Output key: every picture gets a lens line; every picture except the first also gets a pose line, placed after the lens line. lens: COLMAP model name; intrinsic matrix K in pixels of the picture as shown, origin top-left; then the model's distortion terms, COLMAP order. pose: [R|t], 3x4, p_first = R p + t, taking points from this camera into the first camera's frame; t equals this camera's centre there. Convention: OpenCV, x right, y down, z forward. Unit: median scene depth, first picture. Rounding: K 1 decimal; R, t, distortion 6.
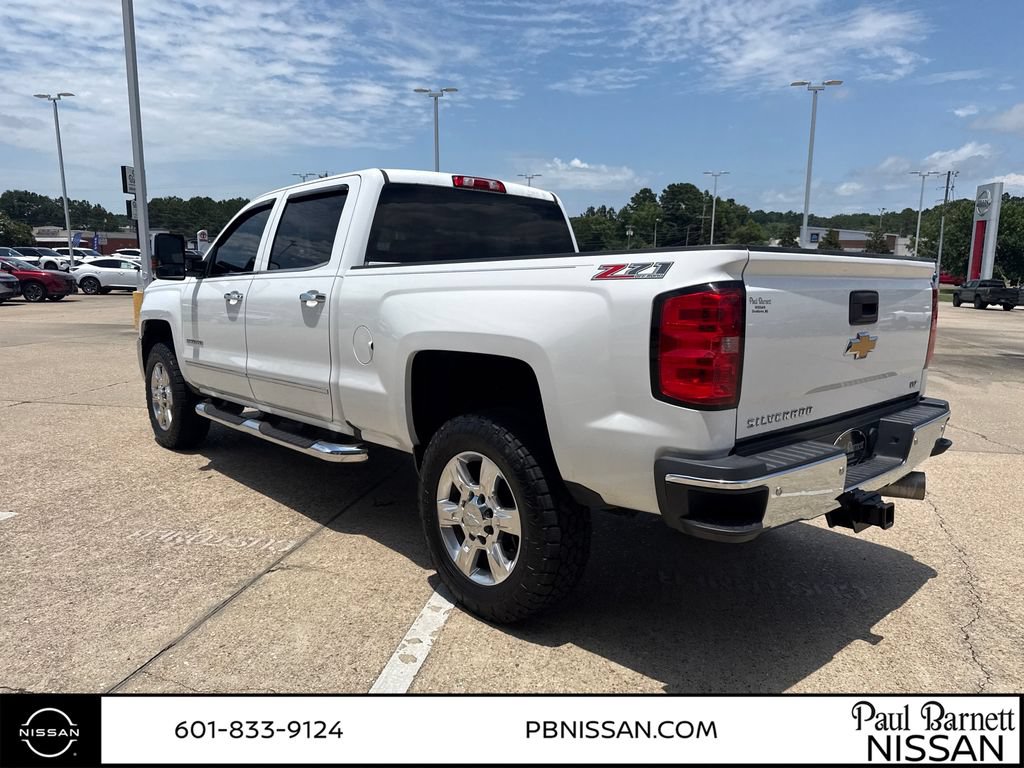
lens RADIAL K [[722.9, 0, 516.1], [0, 722.9, 387.0], [0, 0, 1]] dist [0.024842, -0.029551]
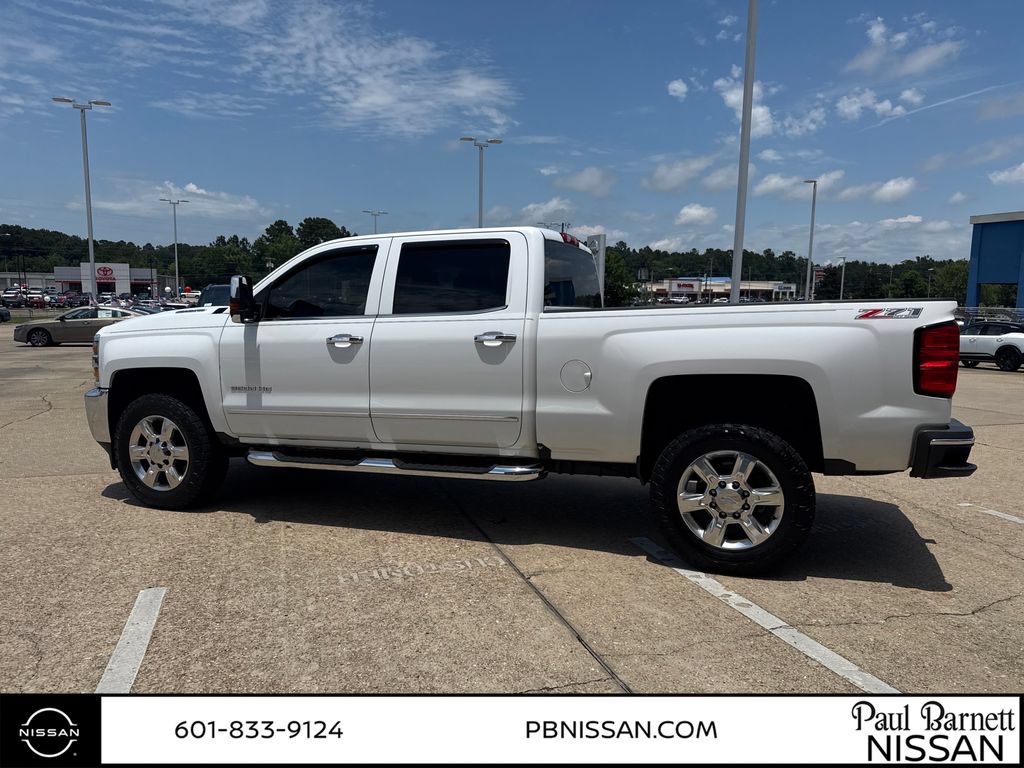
lens RADIAL K [[722.9, 0, 515.6], [0, 722.9, 397.1], [0, 0, 1]] dist [0.024842, -0.029551]
pose [[0.881148, -0.063698, 0.468530, -0.596760], [0.078631, 0.996827, -0.012357, -0.011690], [-0.466256, 0.047730, 0.883361, 0.001621]]
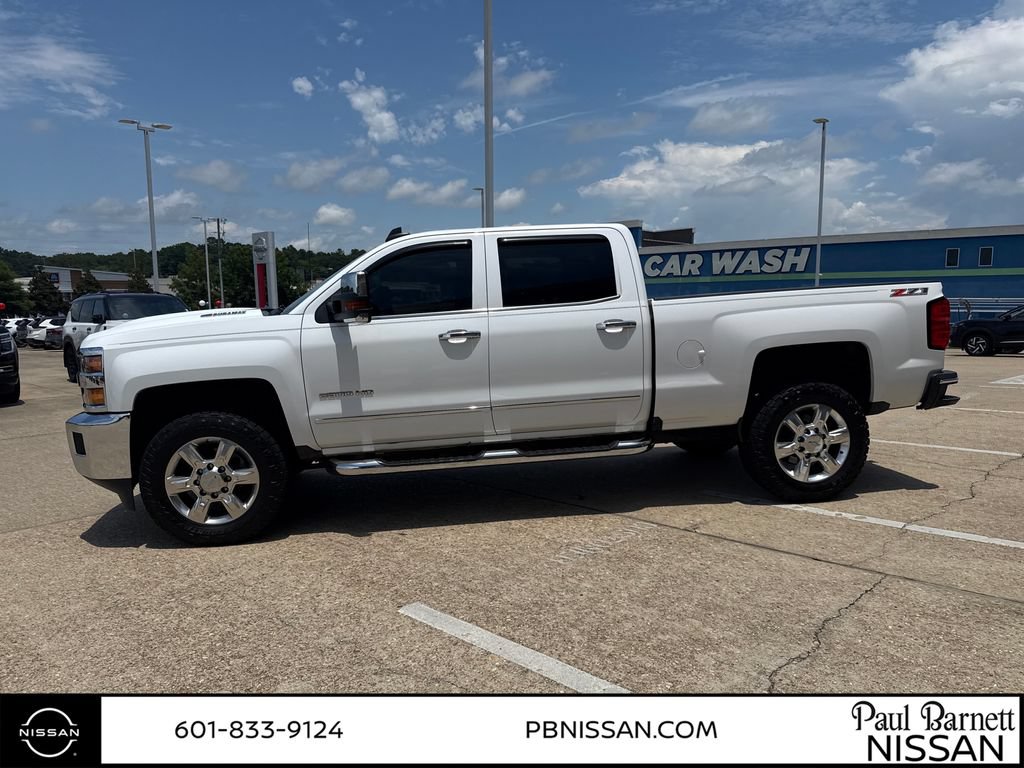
lens RADIAL K [[722.9, 0, 511.4], [0, 722.9, 400.4], [0, 0, 1]] dist [0.024842, -0.029551]
pose [[0.566981, -0.134077, 0.812746, -1.067048], [0.162781, 0.985444, 0.049009, -0.065764], [-0.807487, 0.104512, 0.580553, 0.340381]]
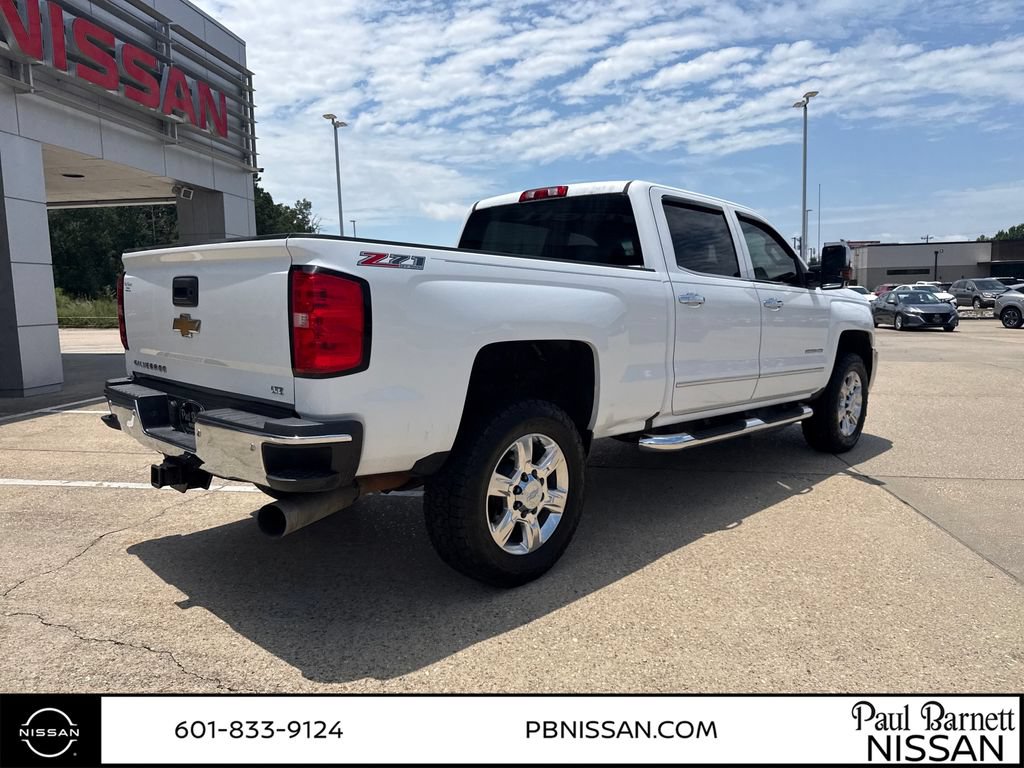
lens RADIAL K [[722.9, 0, 520.2], [0, 722.9, 384.7], [0, 0, 1]] dist [0.024842, -0.029551]
pose [[0.070358, 0.111143, -0.991311, 0.886749], [-0.157359, 0.982567, 0.098995, -0.086328], [0.985032, 0.149026, 0.086620, 0.772780]]
